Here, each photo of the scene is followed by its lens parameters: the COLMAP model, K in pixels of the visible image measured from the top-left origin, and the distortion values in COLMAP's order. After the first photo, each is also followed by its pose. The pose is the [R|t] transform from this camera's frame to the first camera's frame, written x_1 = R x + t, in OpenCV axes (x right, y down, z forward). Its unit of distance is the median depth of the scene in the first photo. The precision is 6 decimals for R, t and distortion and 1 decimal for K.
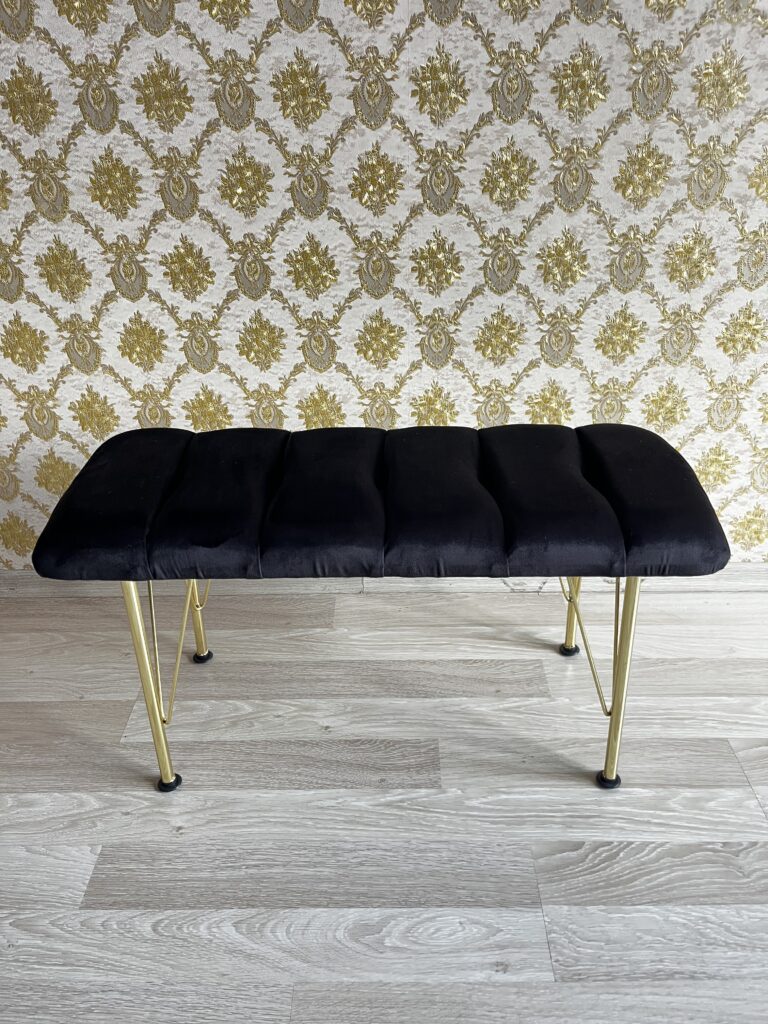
lens RADIAL K [[776.6, 0, 382.9], [0, 776.6, 509.7], [0, 0, 1]] dist [0.061906, -0.098536]
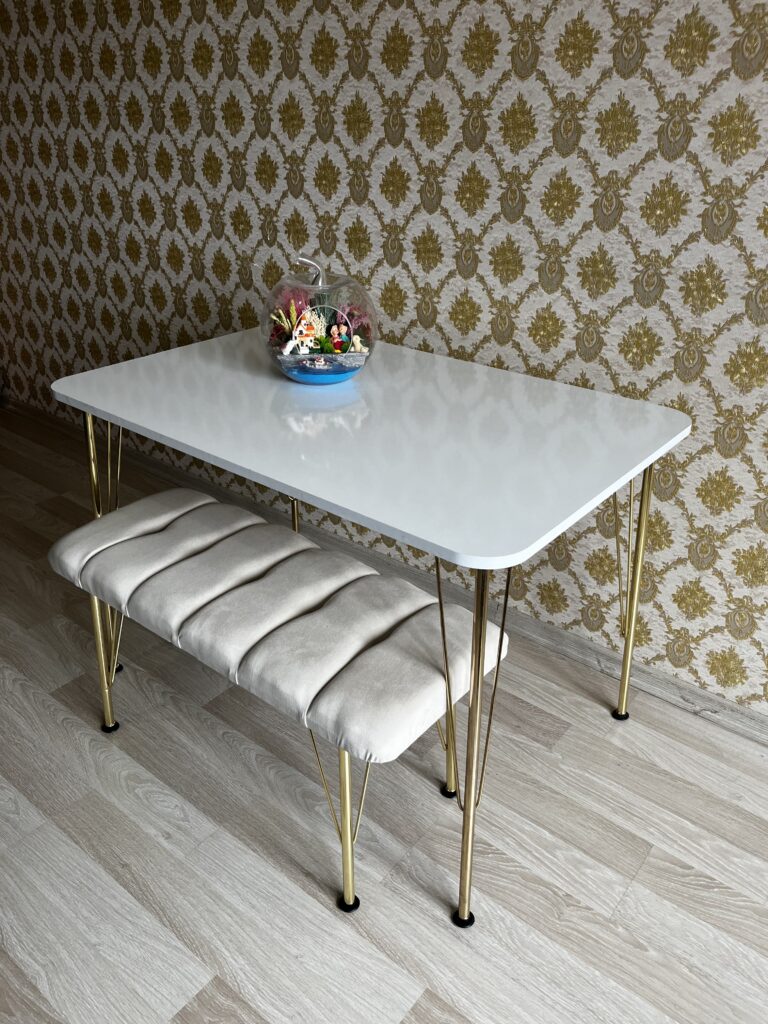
lens RADIAL K [[776.6, 0, 382.6], [0, 776.6, 528.5], [0, 0, 1]] dist [0.061906, -0.098536]
pose [[0.784708, 0.321602, -0.529911, 0.580707], [-0.320732, 0.942203, 0.096872, 0.218597], [0.530438, 0.093943, 0.842503, -0.050319]]
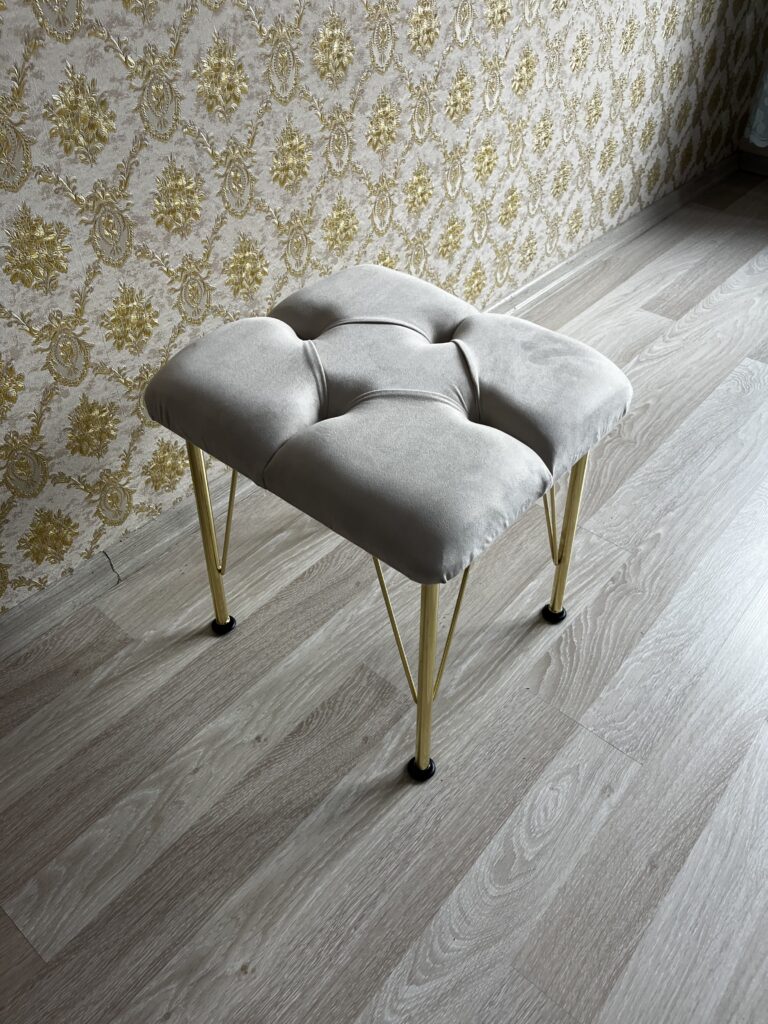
lens RADIAL K [[776.6, 0, 388.2], [0, 776.6, 509.0], [0, 0, 1]] dist [0.061906, -0.098536]
pose [[0.640019, -0.505958, 0.578258, -0.332253], [0.362323, 0.862396, 0.353548, -0.165019], [-0.677568, -0.016761, 0.735269, 0.310190]]
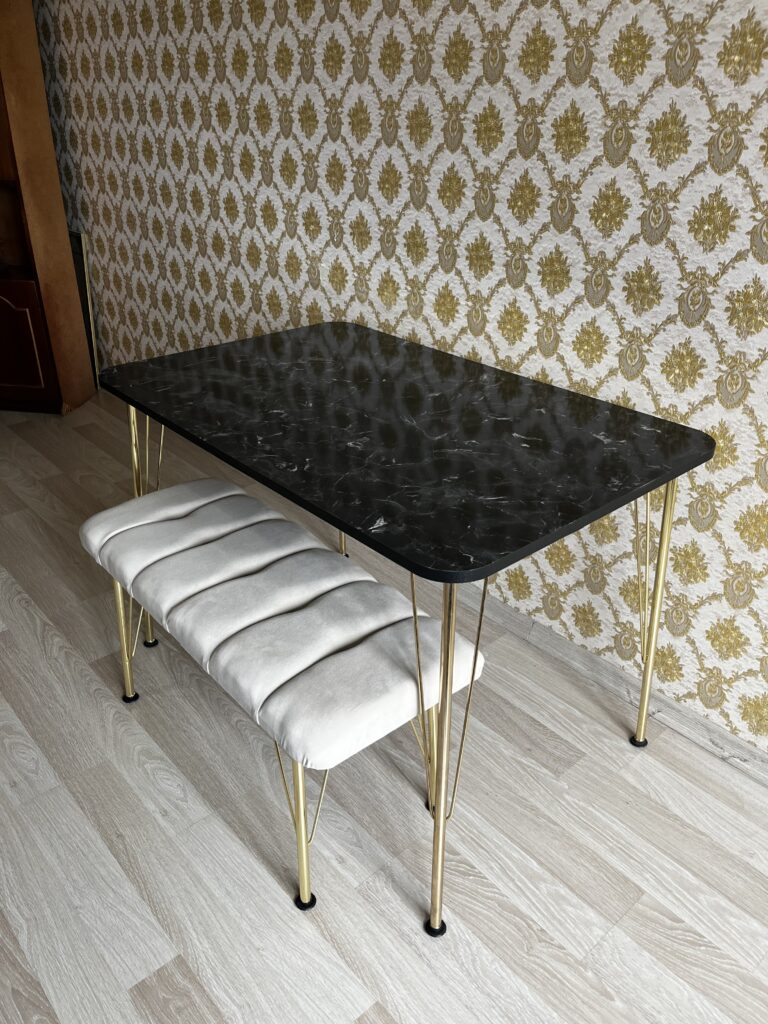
lens RADIAL K [[776.6, 0, 385.7], [0, 776.6, 526.3], [0, 0, 1]] dist [0.061906, -0.098536]
pose [[0.671729, 0.383394, -0.633868, 0.685971], [-0.379980, 0.912841, 0.149454, 0.149329], [0.635920, 0.140465, 0.758864, 0.038208]]
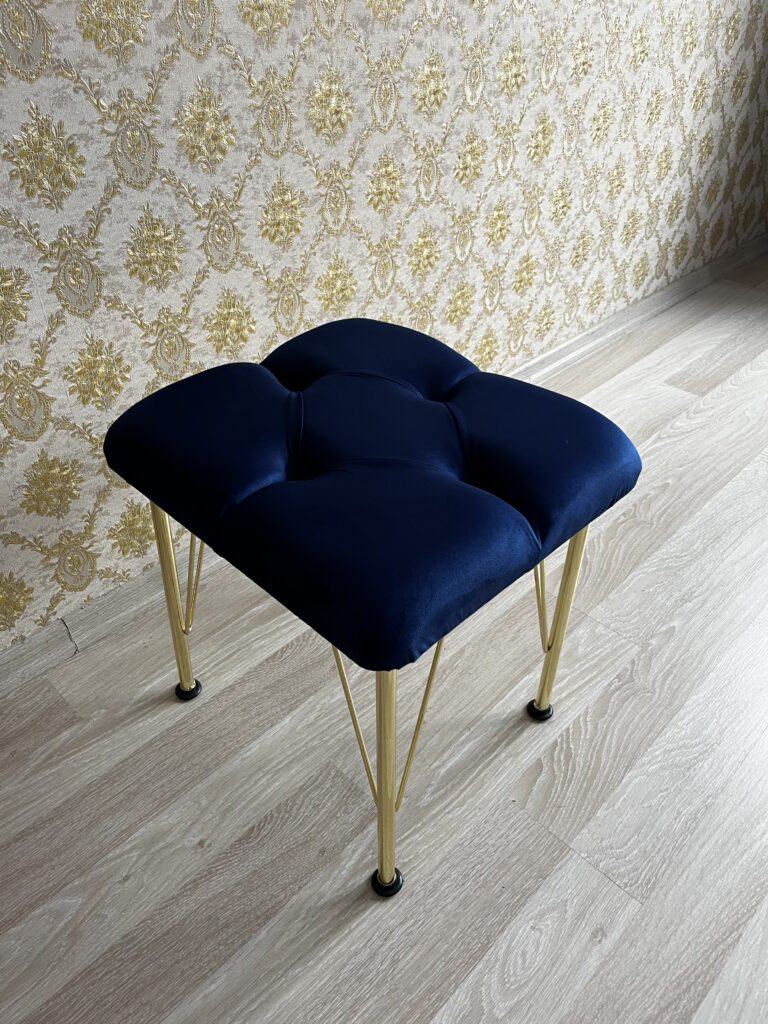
lens RADIAL K [[776.6, 0, 383.4], [0, 776.6, 507.5], [0, 0, 1]] dist [0.061906, -0.098536]
pose [[0.688035, -0.426651, 0.587007, -0.244937], [0.340239, 0.904150, 0.258361, -0.127558], [-0.640972, 0.021961, 0.767250, 0.331492]]
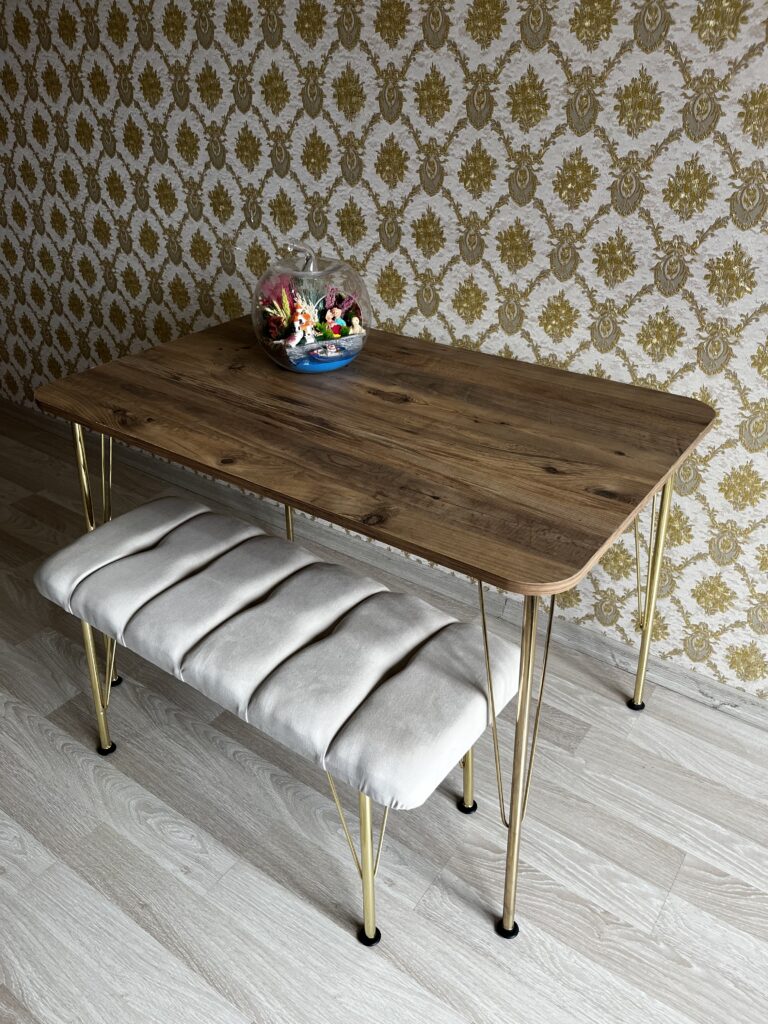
lens RADIAL K [[776.6, 0, 382.5], [0, 776.6, 526.6], [0, 0, 1]] dist [0.061906, -0.098536]
pose [[0.817980, 0.317987, -0.479367, 0.467772], [-0.291938, 0.947510, 0.130373, 0.176565], [0.495662, 0.033303, 0.867877, -0.039899]]
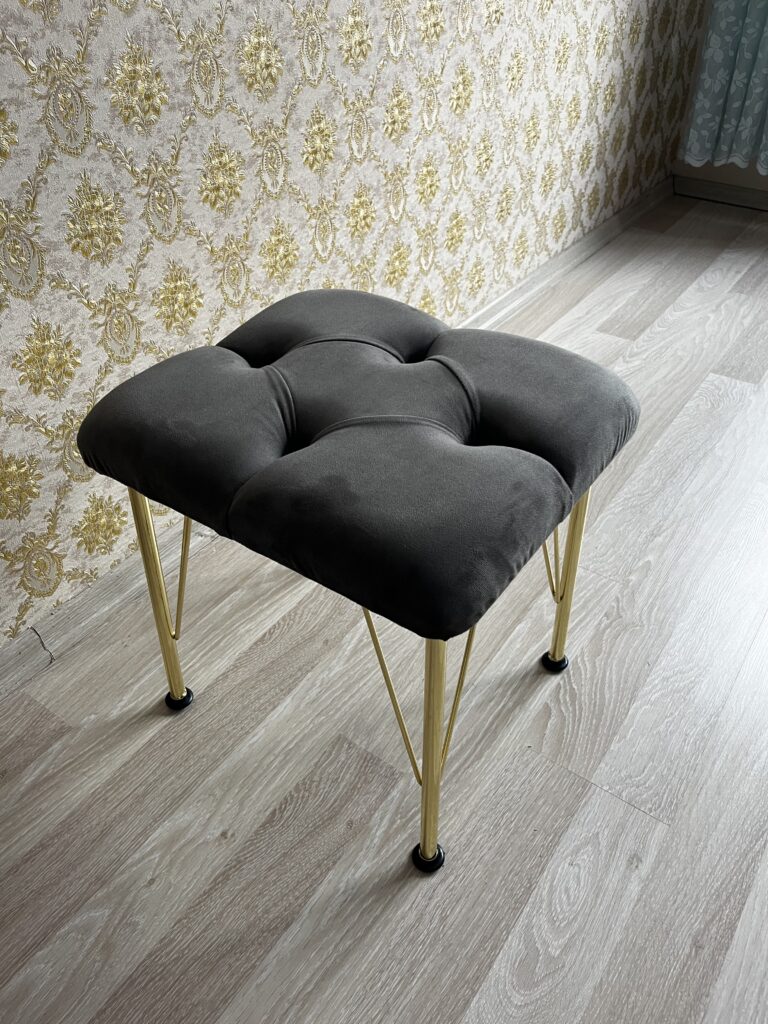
lens RADIAL K [[776.6, 0, 378.9], [0, 776.6, 512.5], [0, 0, 1]] dist [0.061906, -0.098536]
pose [[0.572577, -0.512351, 0.640041, -0.288368], [0.406619, 0.855364, 0.320957, -0.130963], [-0.711911, 0.076480, 0.698093, 0.392397]]
